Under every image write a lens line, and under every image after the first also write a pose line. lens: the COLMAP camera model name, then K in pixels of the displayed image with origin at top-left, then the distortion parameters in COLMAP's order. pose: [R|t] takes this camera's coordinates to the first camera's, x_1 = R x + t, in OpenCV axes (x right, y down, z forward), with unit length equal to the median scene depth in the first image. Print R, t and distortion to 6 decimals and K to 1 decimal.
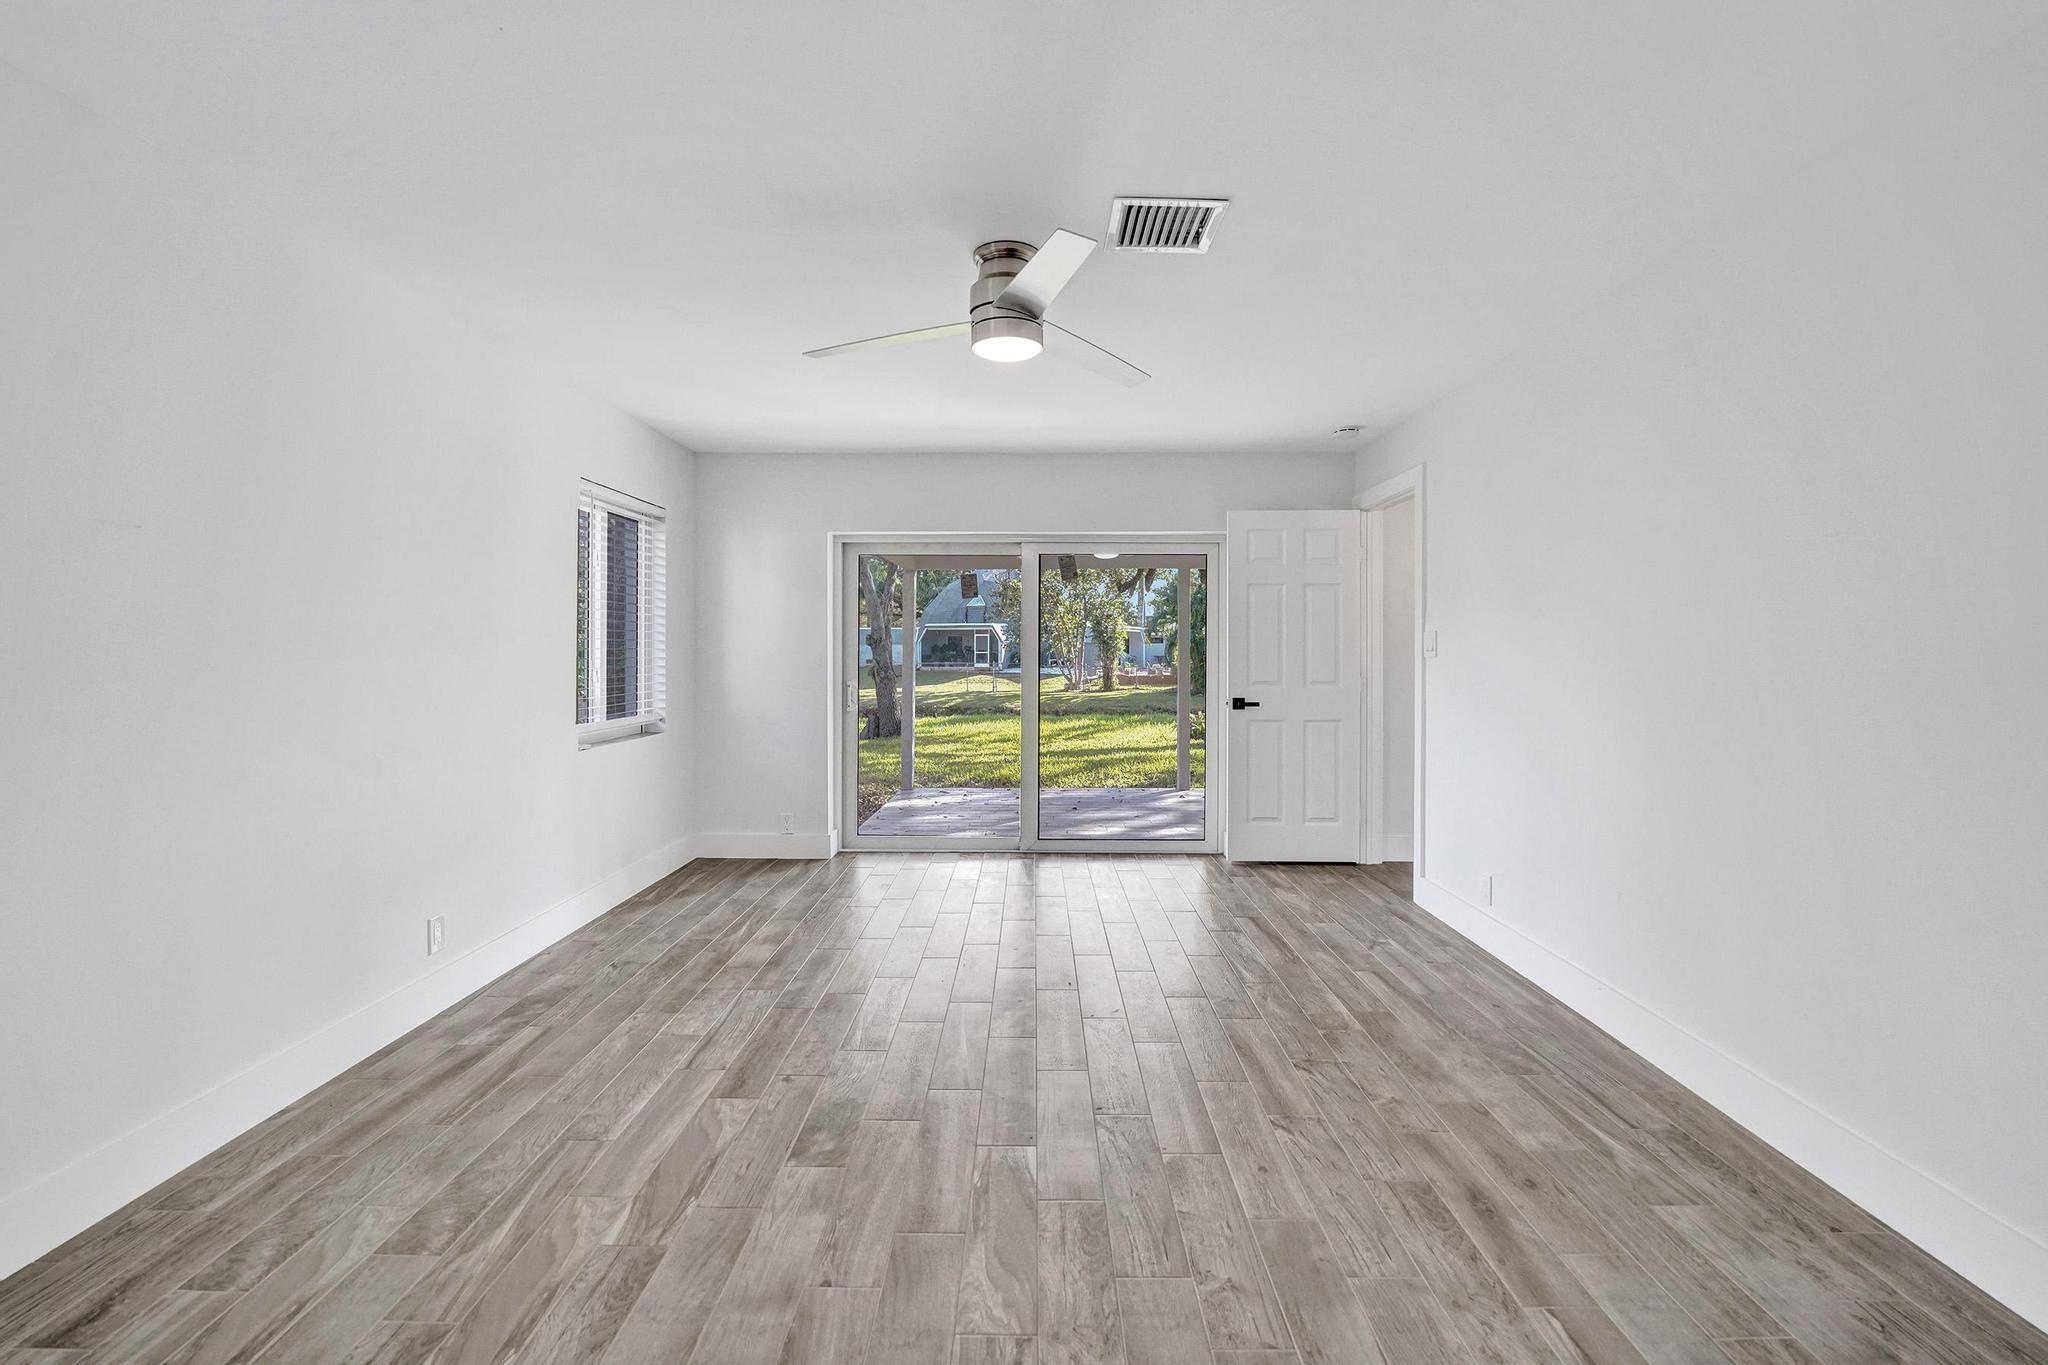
lens RADIAL K [[872.7, 0, 1012.9], [0, 872.7, 677.5], [0, 0, 1]] dist [-0.016189, 0.000774]
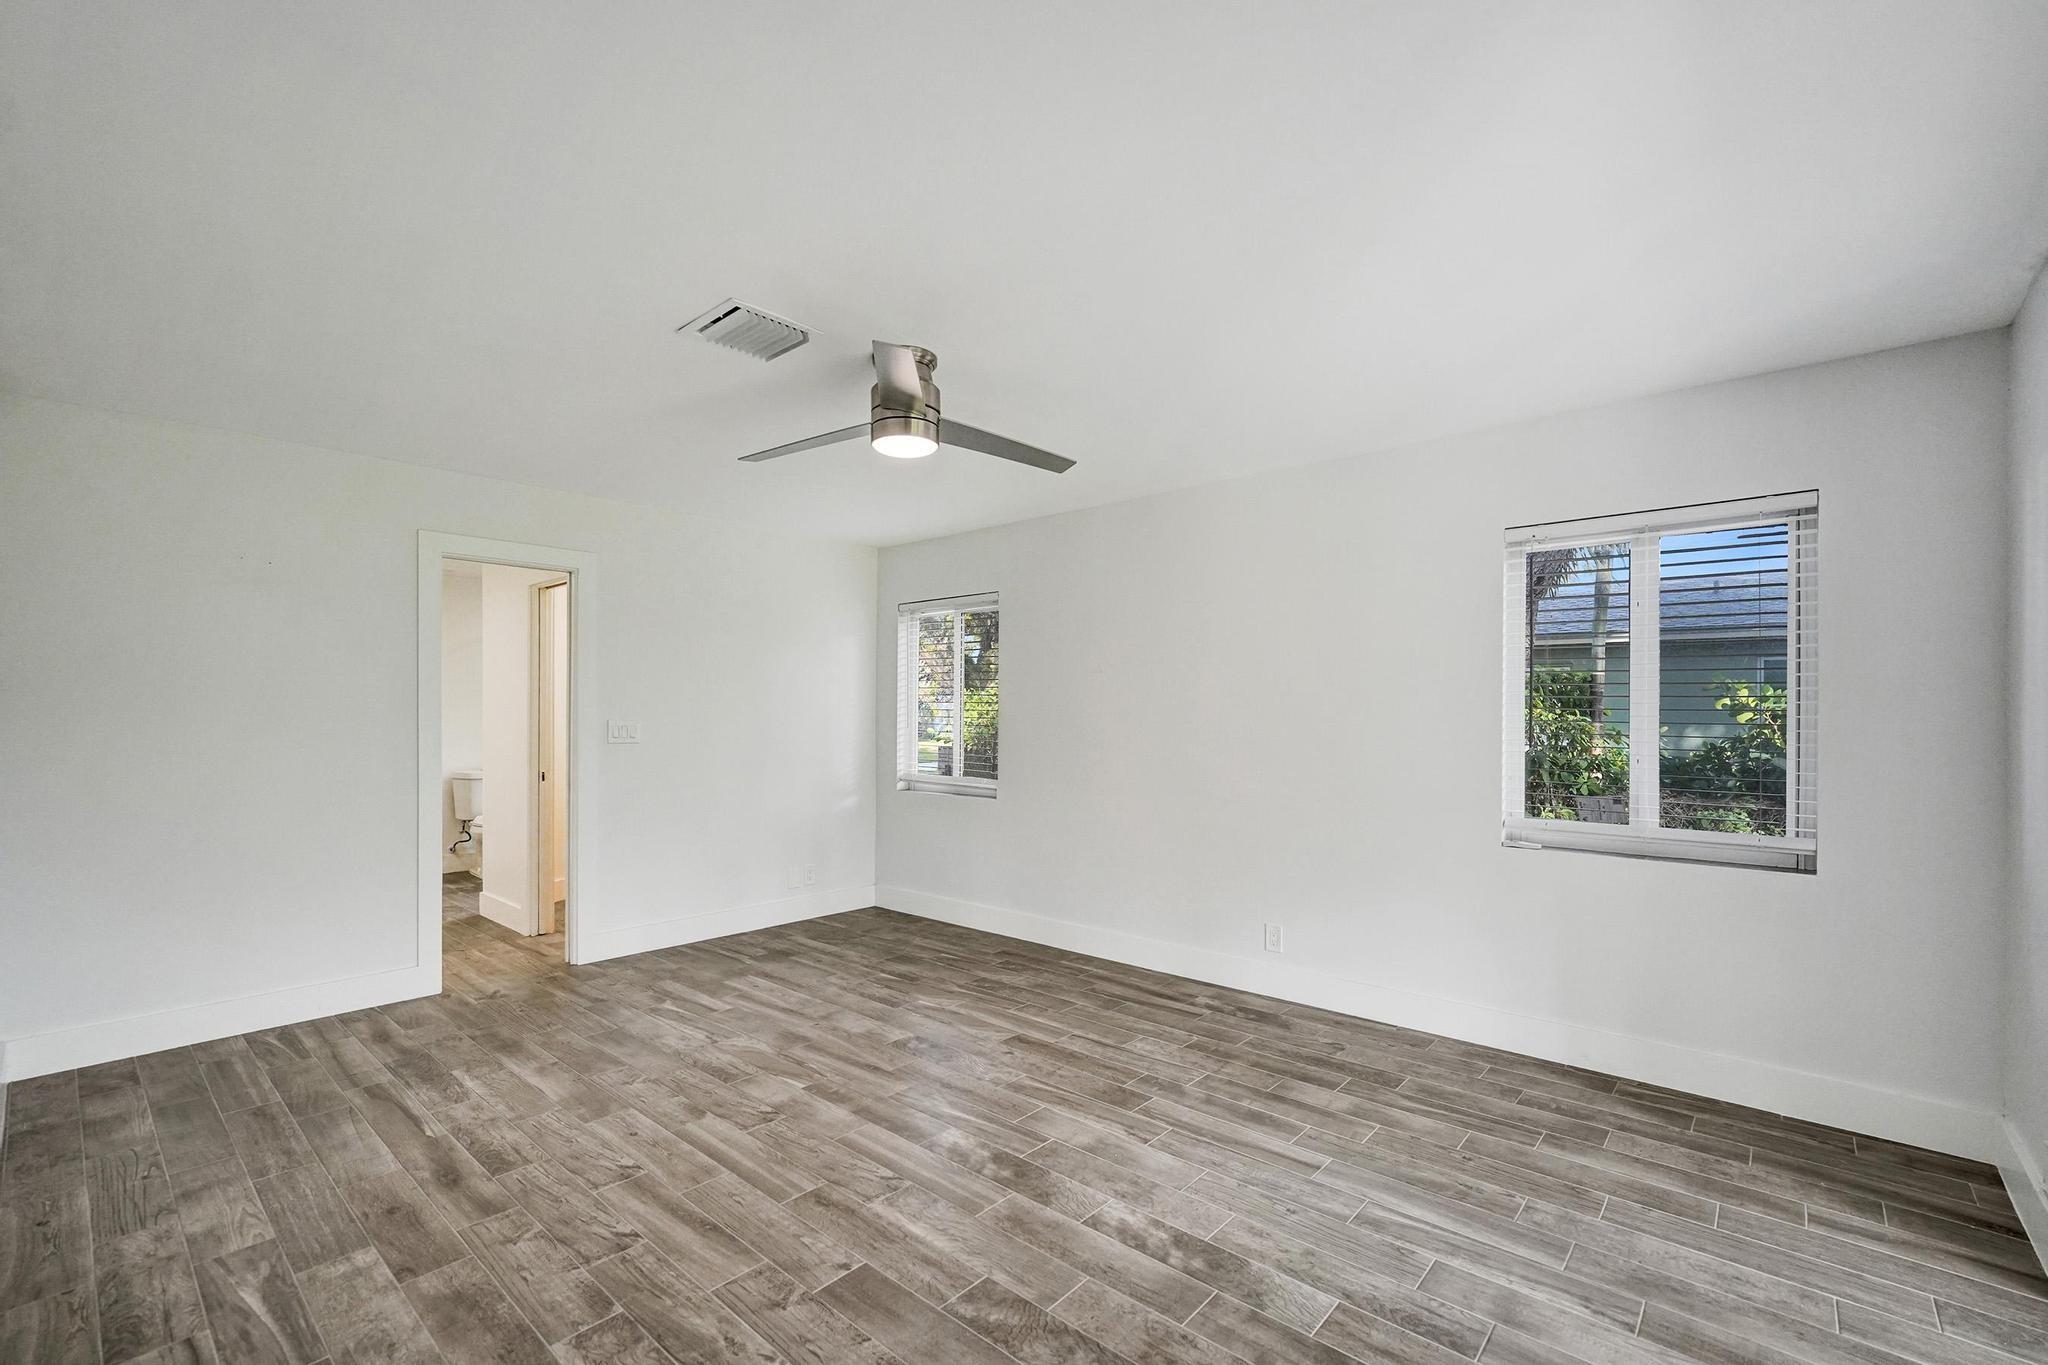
lens RADIAL K [[872.7, 0, 1010.7], [0, 872.7, 687.5], [0, 0, 1]] dist [-0.016189, 0.000774]
pose [[-0.650225, -0.030590, -0.759126, 0.766543], [-0.030893, 0.999427, -0.013812, -0.073489], [0.759114, 0.014471, -0.650797, 1.877759]]
